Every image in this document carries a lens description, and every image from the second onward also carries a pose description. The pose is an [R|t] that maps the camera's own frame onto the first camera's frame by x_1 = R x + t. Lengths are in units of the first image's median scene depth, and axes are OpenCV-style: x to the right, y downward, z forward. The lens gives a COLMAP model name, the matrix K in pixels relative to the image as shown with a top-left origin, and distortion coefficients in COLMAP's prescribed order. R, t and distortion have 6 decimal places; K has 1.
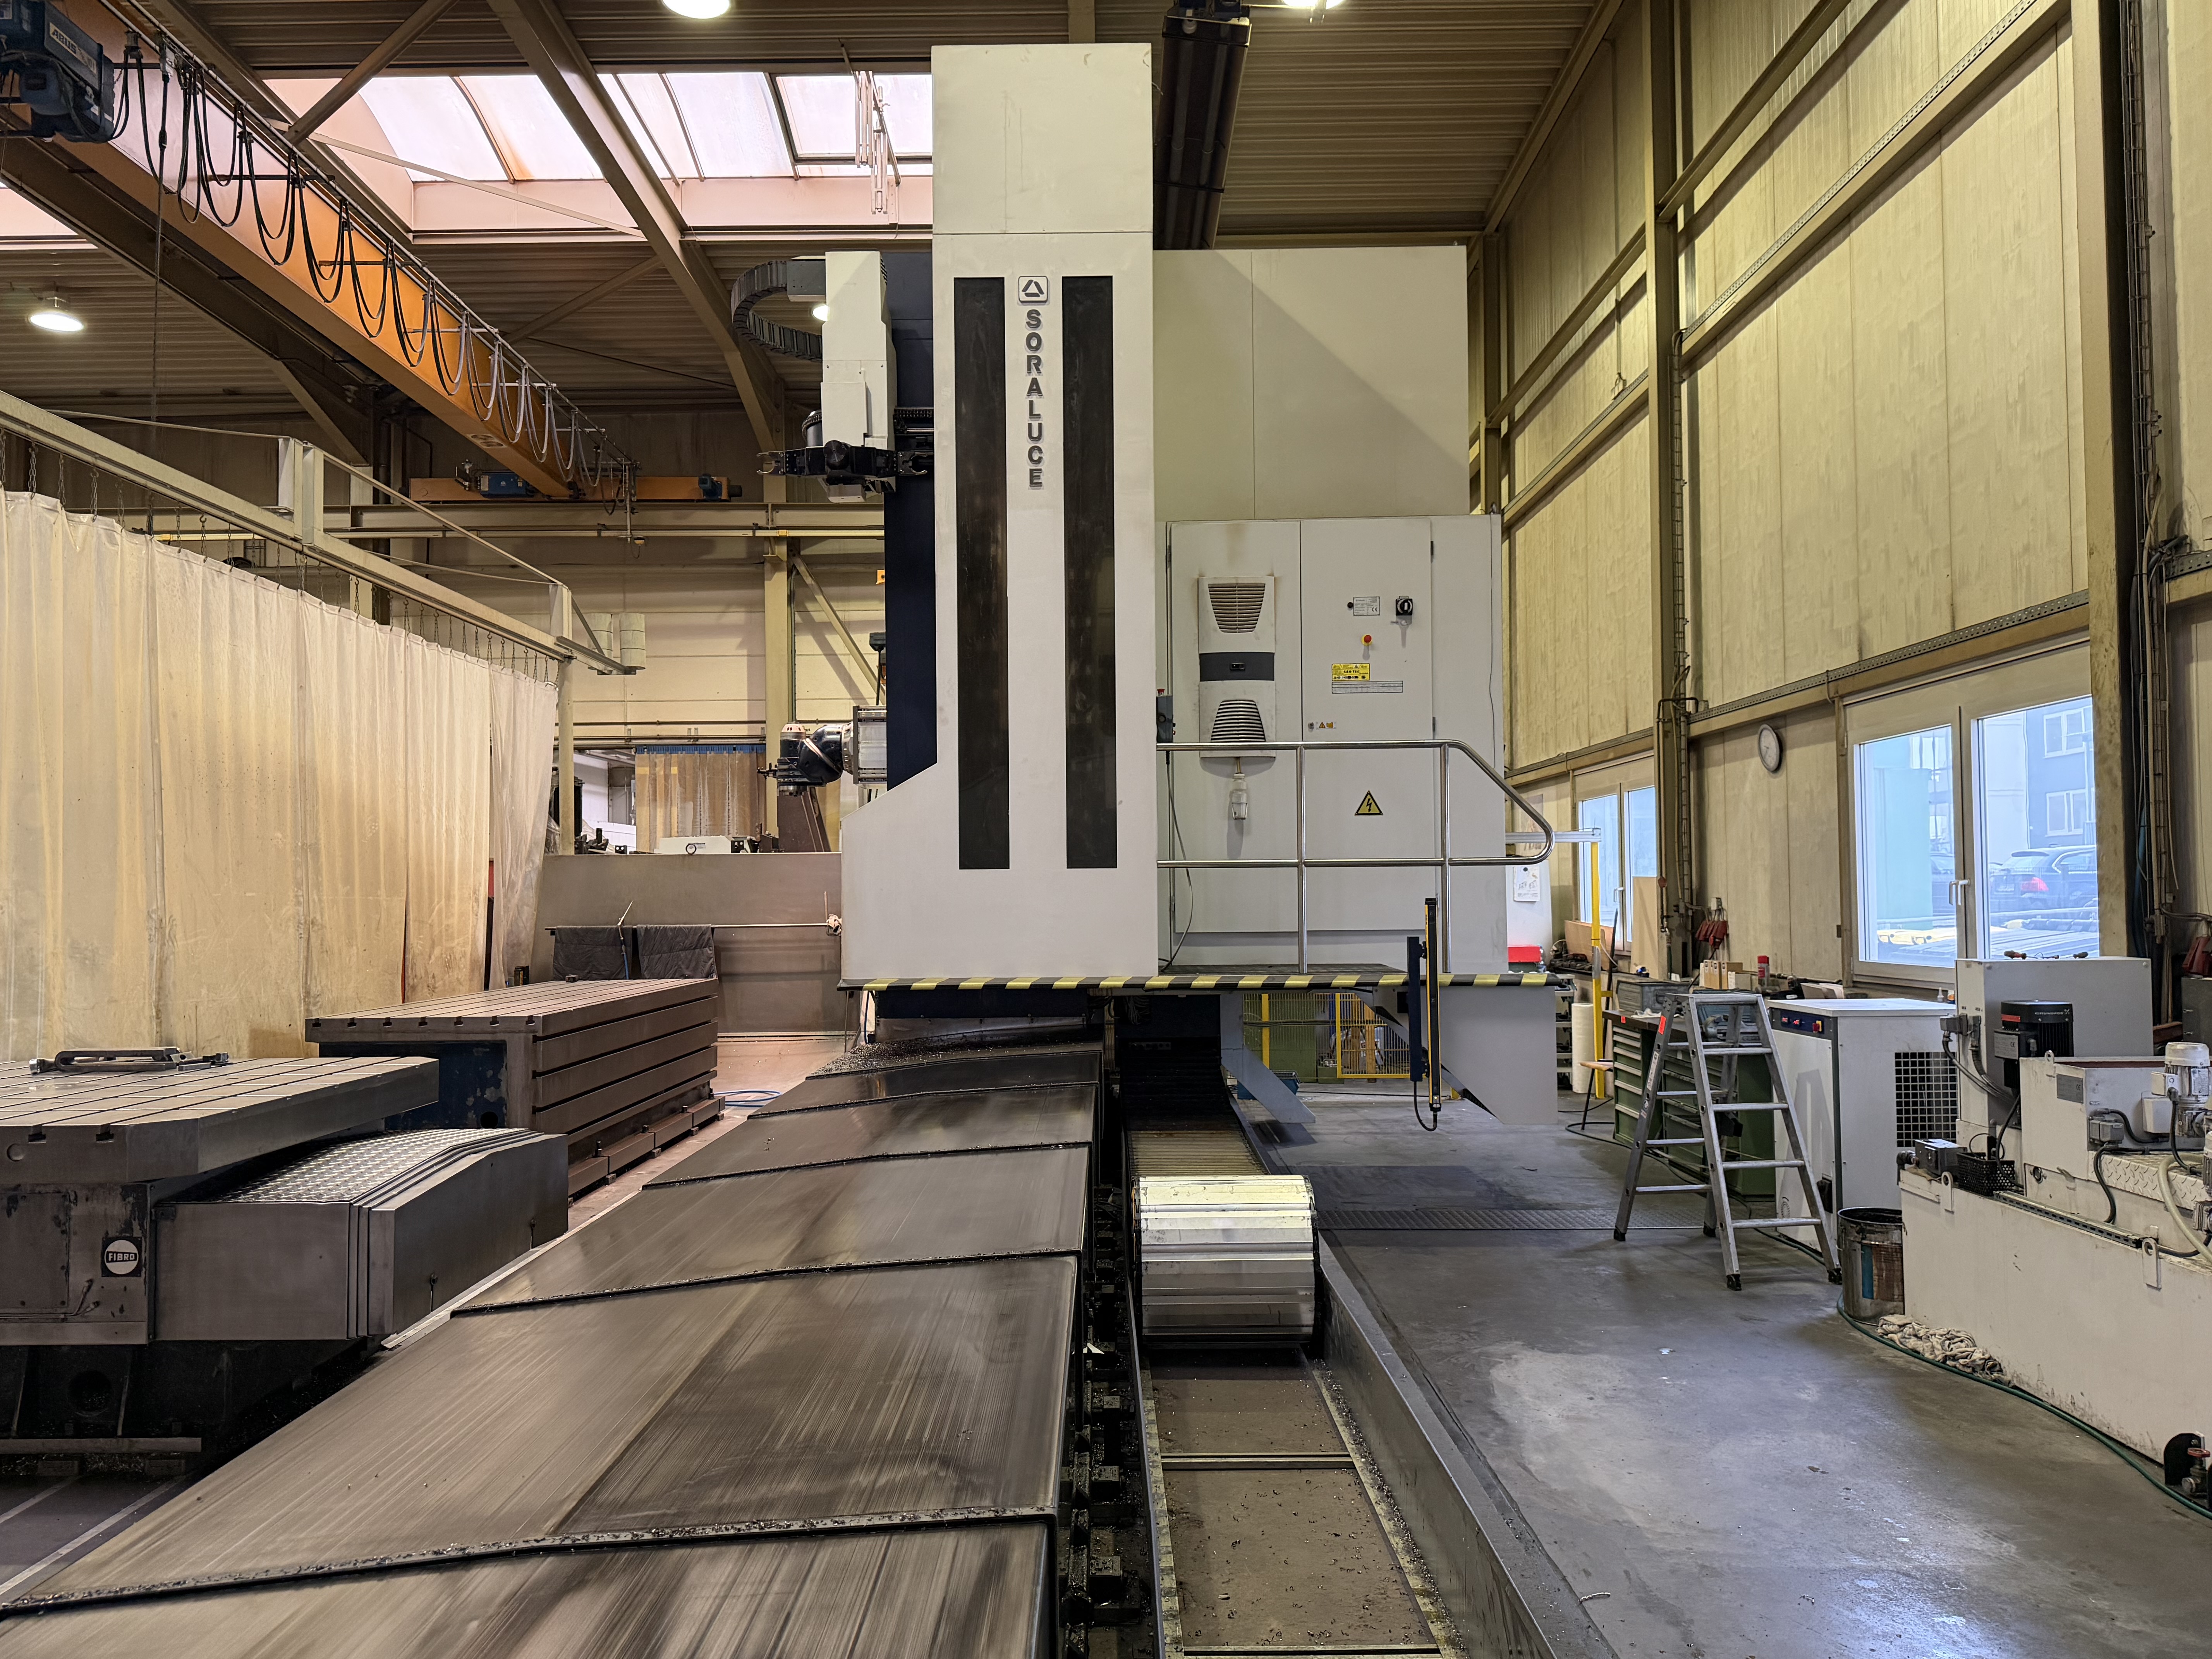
lens RADIAL K [[1591.6, 0, 1106.0], [0, 1591.6, 829.5], [0, 0, 1]] dist [0.156207, -0.211593]
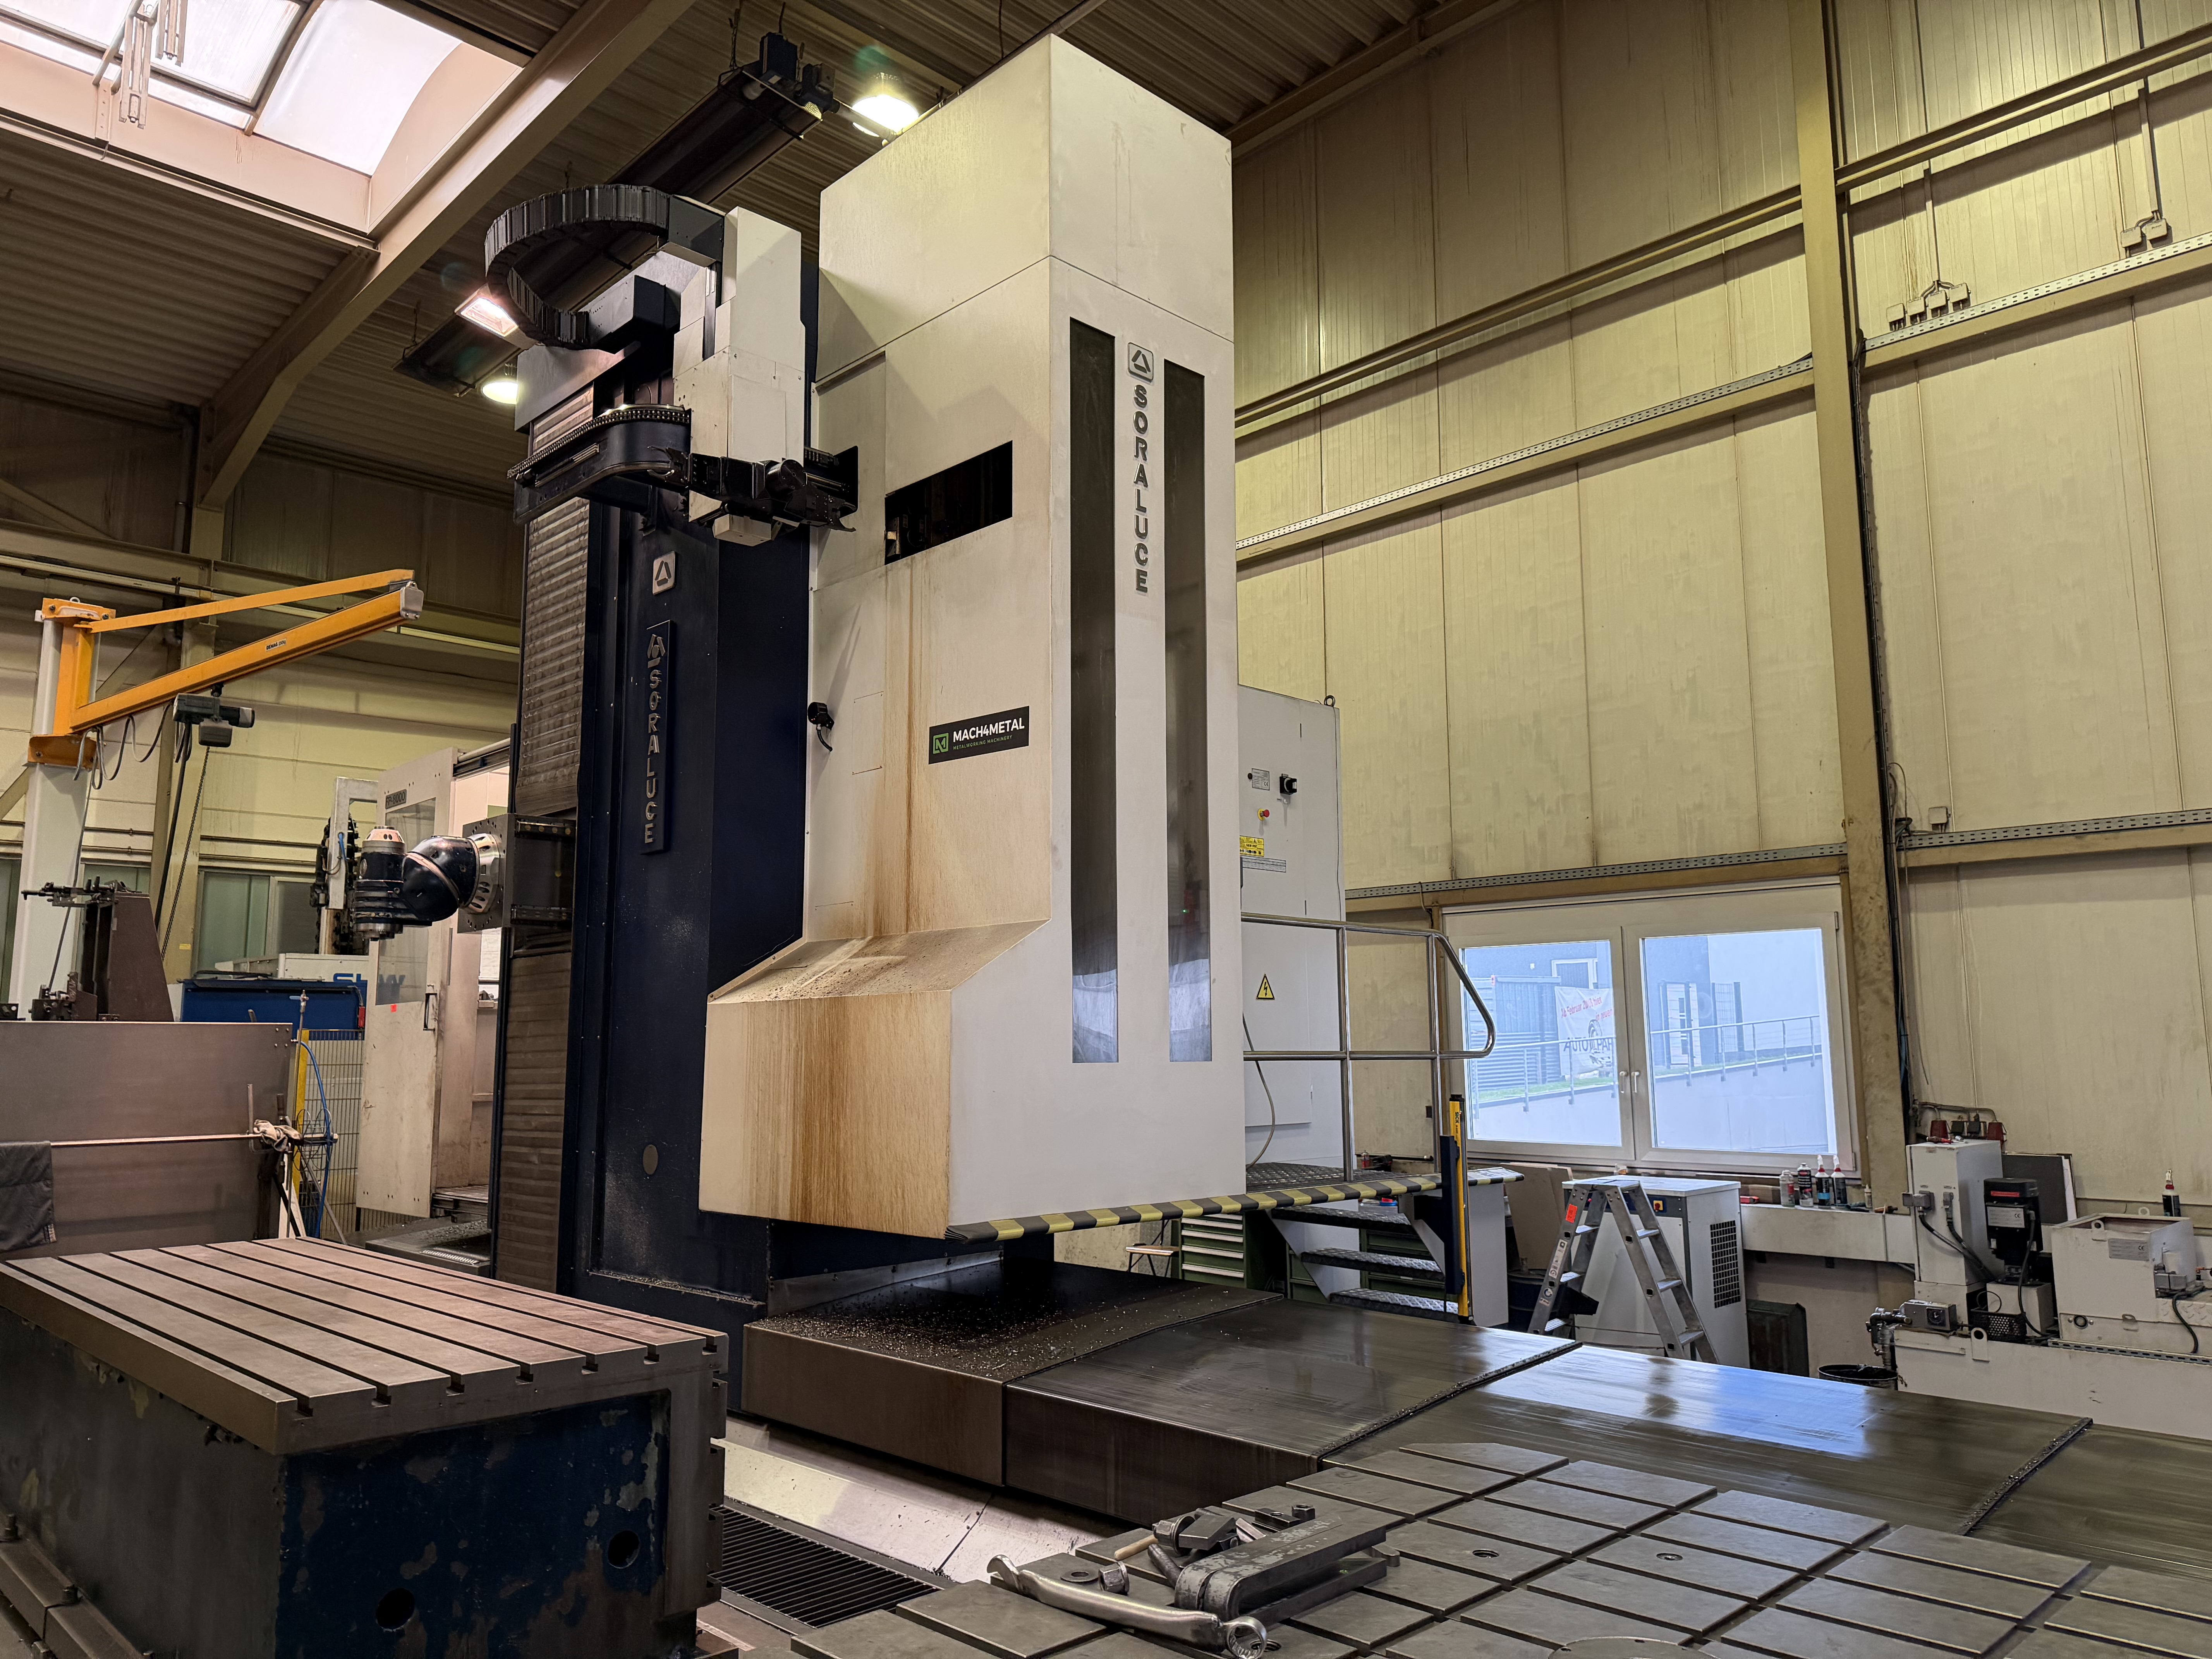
lens RADIAL K [[1541.2, 0, 1106.0], [0, 1541.2, 829.5], [0, 0, 1]] dist [0.122432, -0.147114]
pose [[0.713872, 0.101587, 0.692868, -0.590894], [-0.028332, 0.992802, -0.116372, -0.000605], [-0.699703, 0.063444, 0.711612, 0.456210]]
